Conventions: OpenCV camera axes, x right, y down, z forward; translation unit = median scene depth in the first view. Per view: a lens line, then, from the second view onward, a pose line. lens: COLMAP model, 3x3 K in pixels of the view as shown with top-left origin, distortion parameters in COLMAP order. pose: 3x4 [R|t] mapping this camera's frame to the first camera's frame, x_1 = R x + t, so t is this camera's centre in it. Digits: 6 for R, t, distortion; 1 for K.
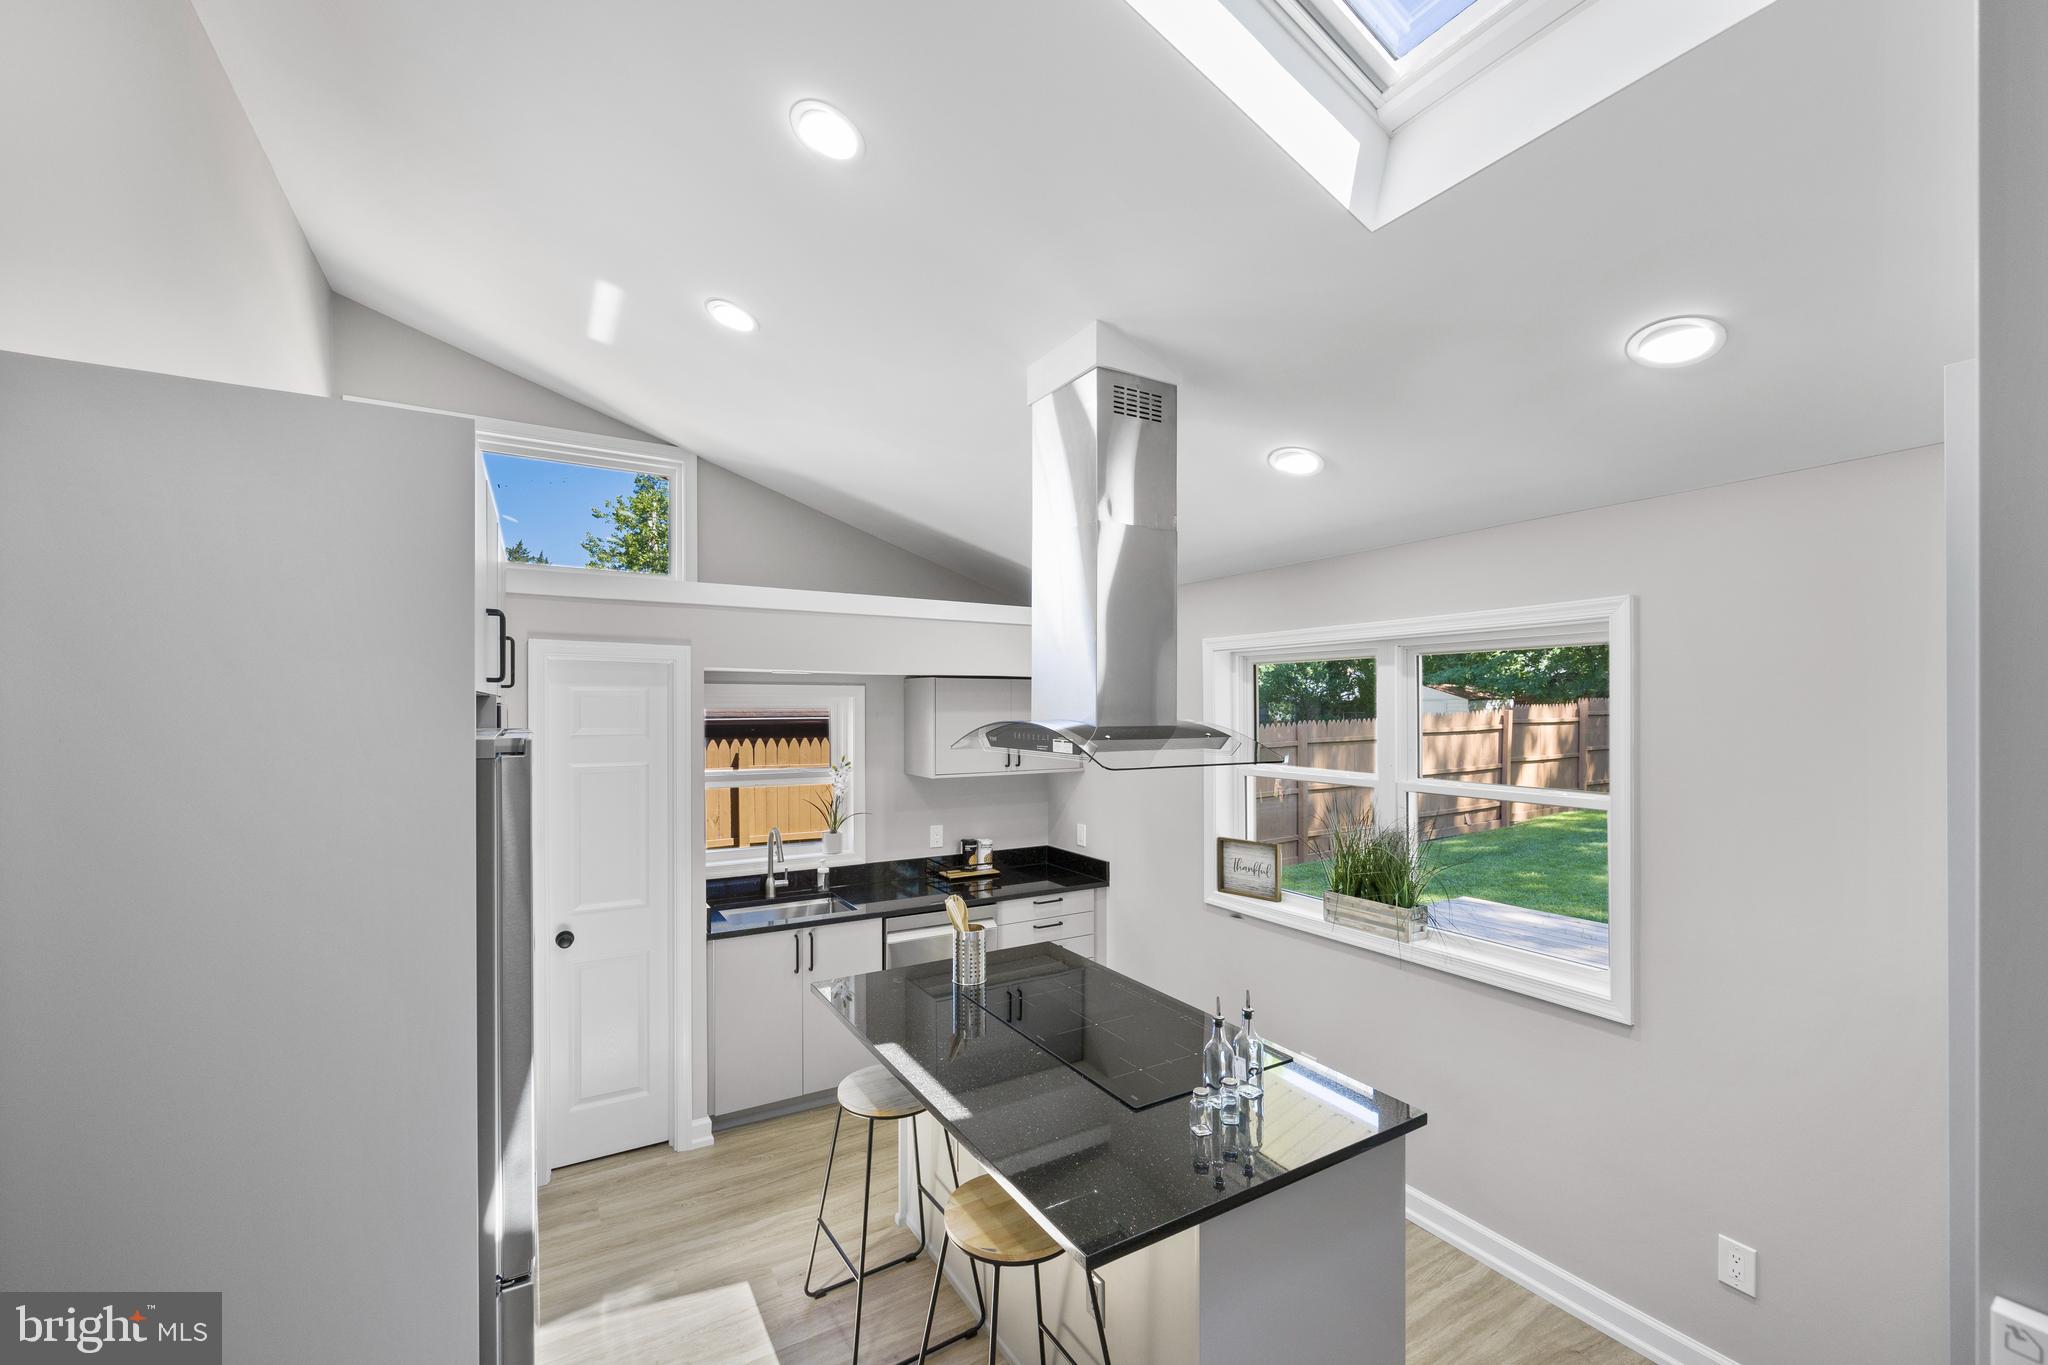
lens RADIAL K [[821.0, 0, 1024.4], [0, 821.0, 710.8], [0, 0, 1]] dist [-0.002510, 0.000173]
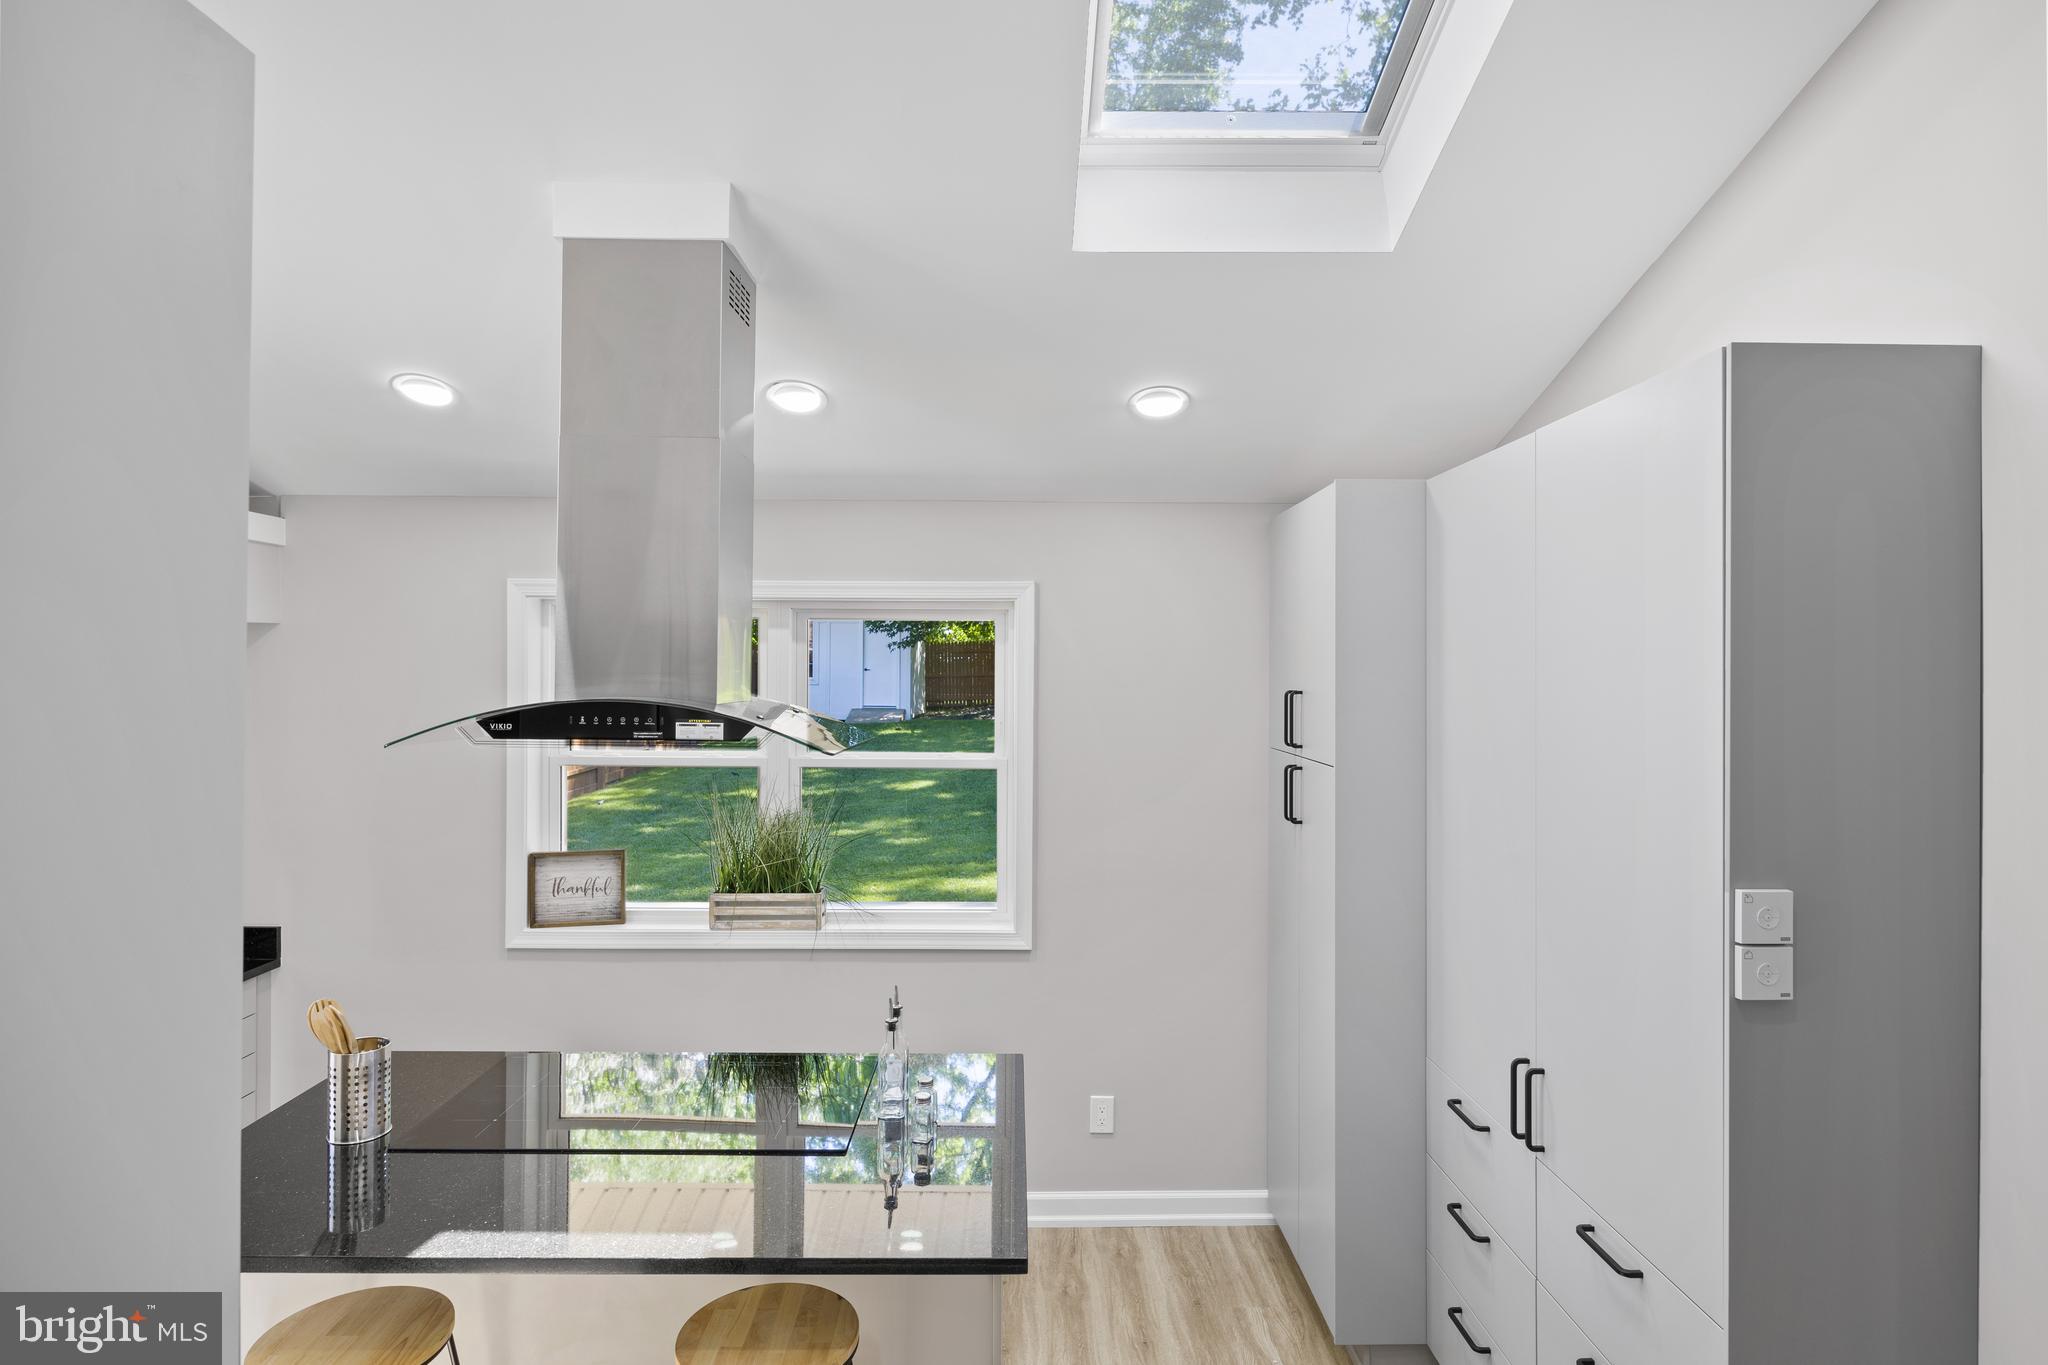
lens RADIAL K [[1121.1, 0, 1023.1], [0, 1121.1, 675.9], [0, 0, 1]] dist [-0.001855, -0.000196]
pose [[0.508474, -0.000994, 0.861077, -0.479997], [-0.003759, 0.999987, 0.003374, -0.009063], [-0.861069, -0.004952, 0.508464, 0.151359]]
